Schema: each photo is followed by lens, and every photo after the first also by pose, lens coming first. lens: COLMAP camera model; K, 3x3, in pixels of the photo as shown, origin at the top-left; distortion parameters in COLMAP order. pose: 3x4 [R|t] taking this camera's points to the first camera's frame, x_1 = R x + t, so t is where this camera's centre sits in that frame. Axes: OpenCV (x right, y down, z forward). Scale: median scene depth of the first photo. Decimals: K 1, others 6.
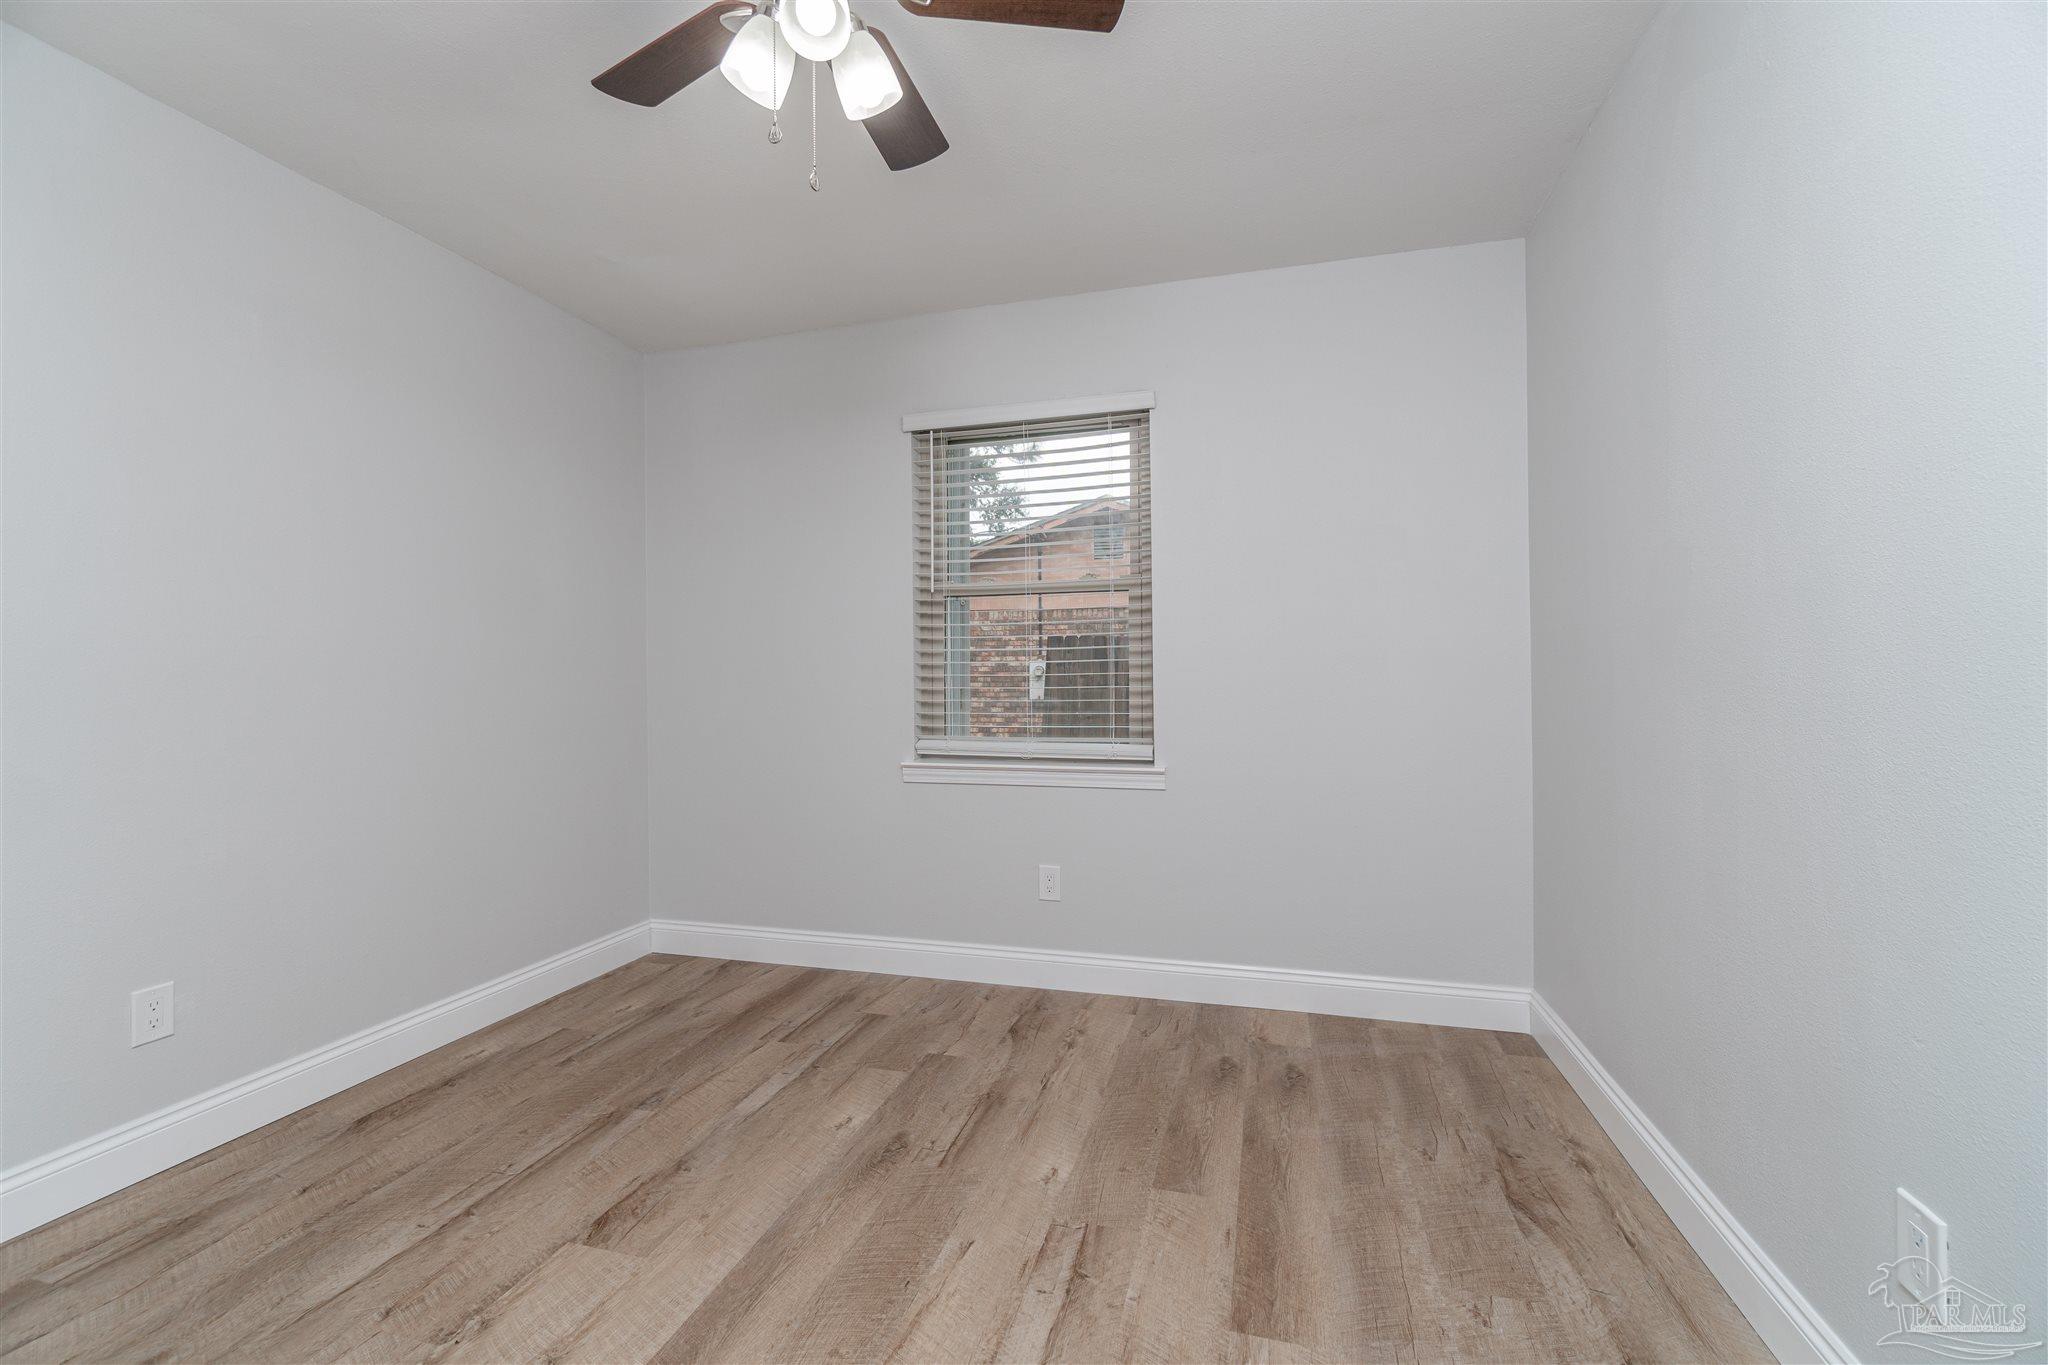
lens RADIAL K [[888.8, 0, 1017.6], [0, 888.8, 677.6], [0, 0, 1]] dist [-0.002881, 0.000990]
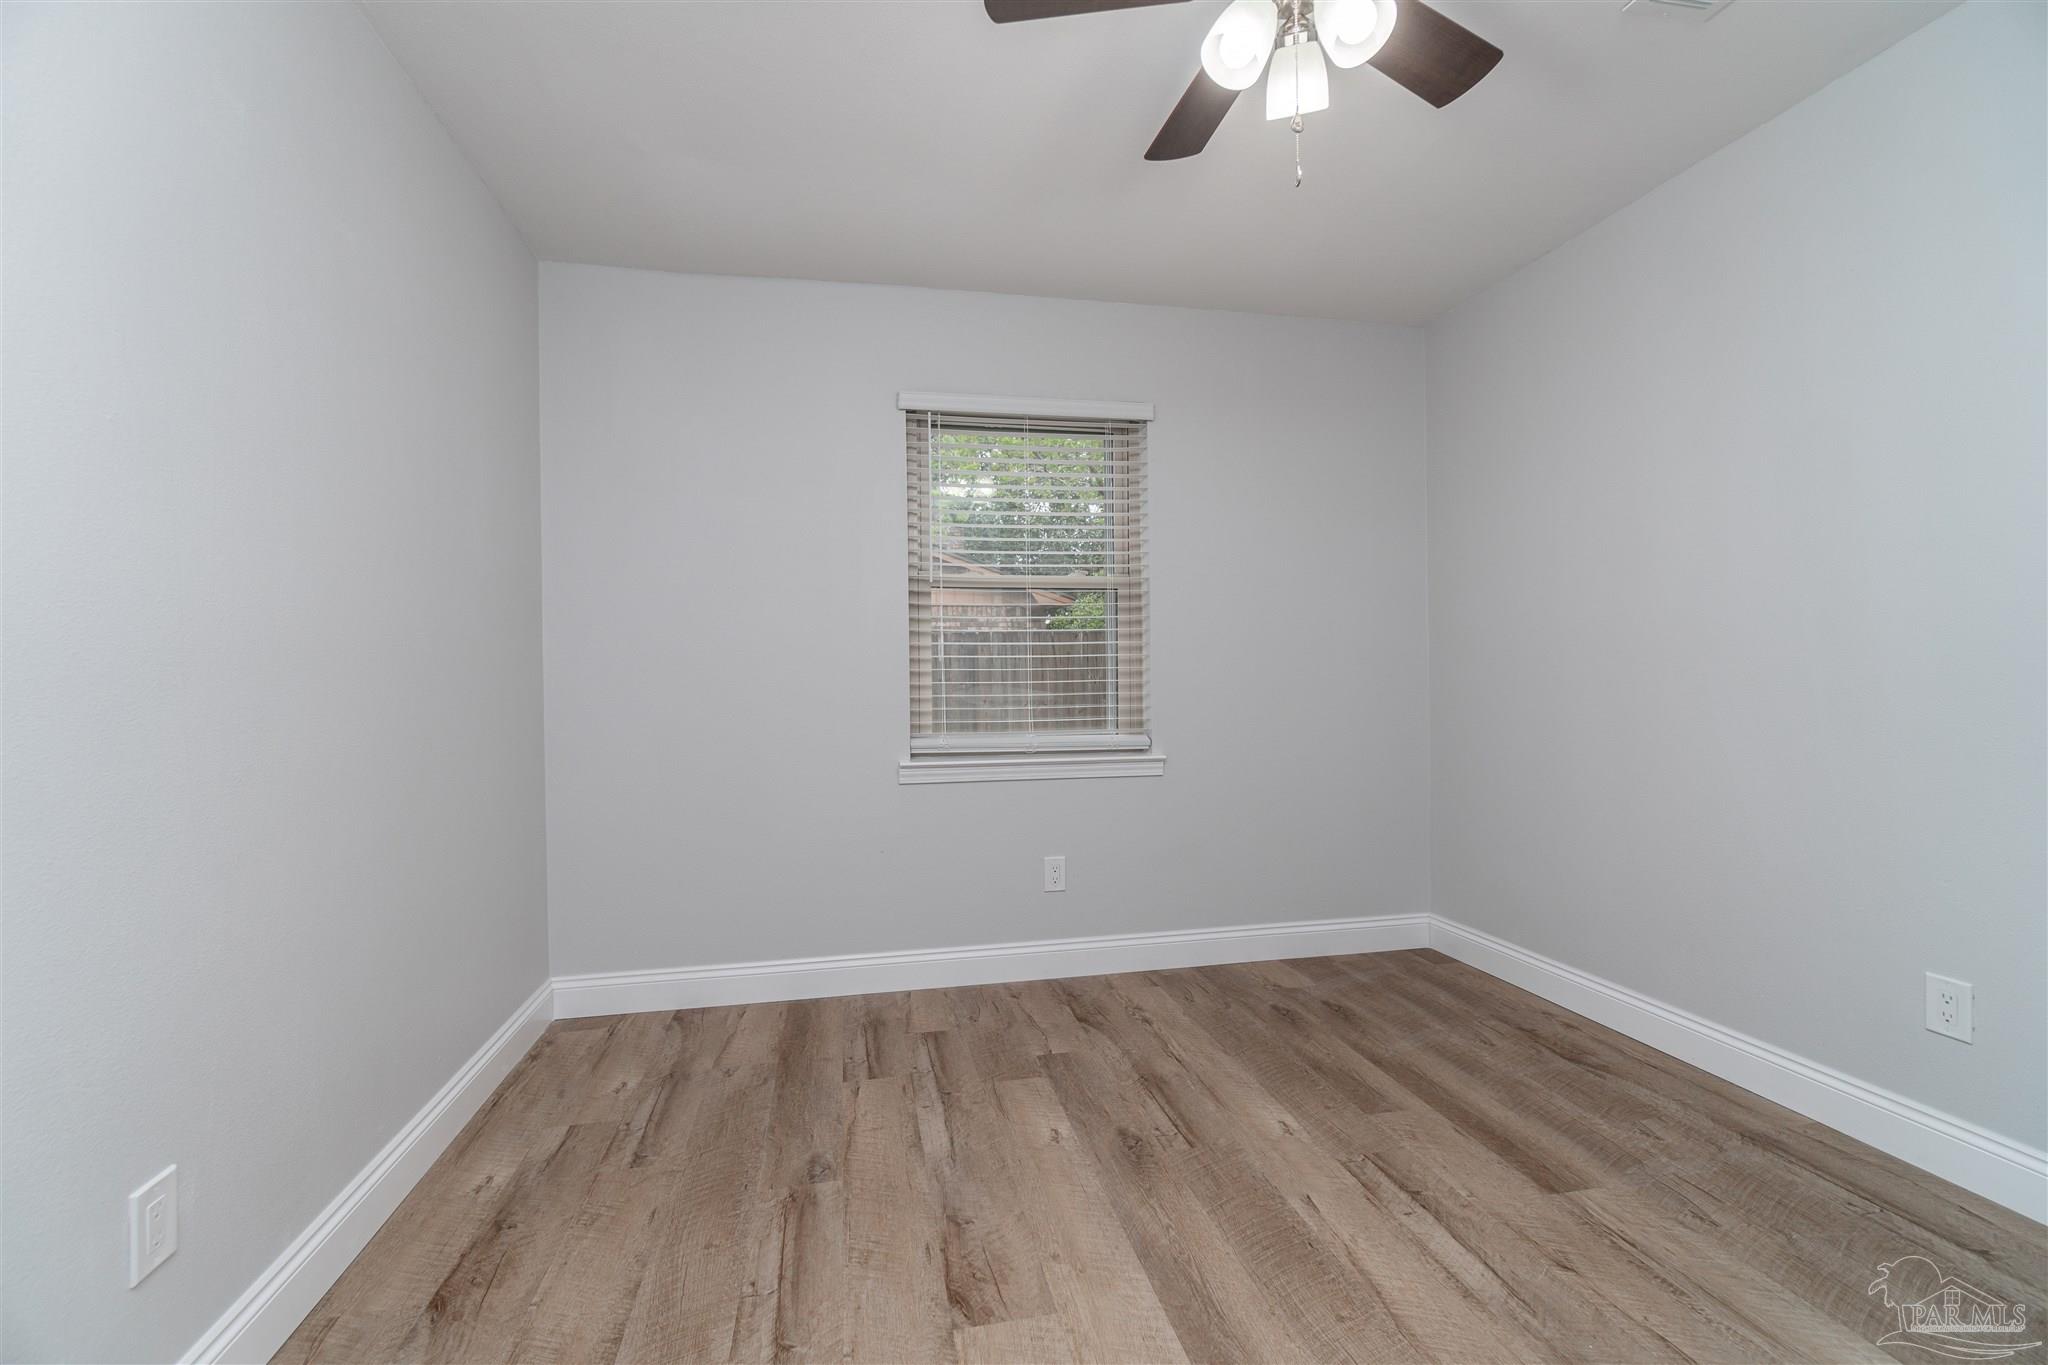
lens RADIAL K [[888.8, 0, 1017.6], [0, 888.8, 677.6], [0, 0, 1]] dist [-0.002881, 0.000990]
pose [[0.882376, -0.003193, 0.470534, -0.555680], [0.002794, 0.999995, 0.001546, 0.005668], [-0.470536, -0.000049, 0.882381, 0.143096]]
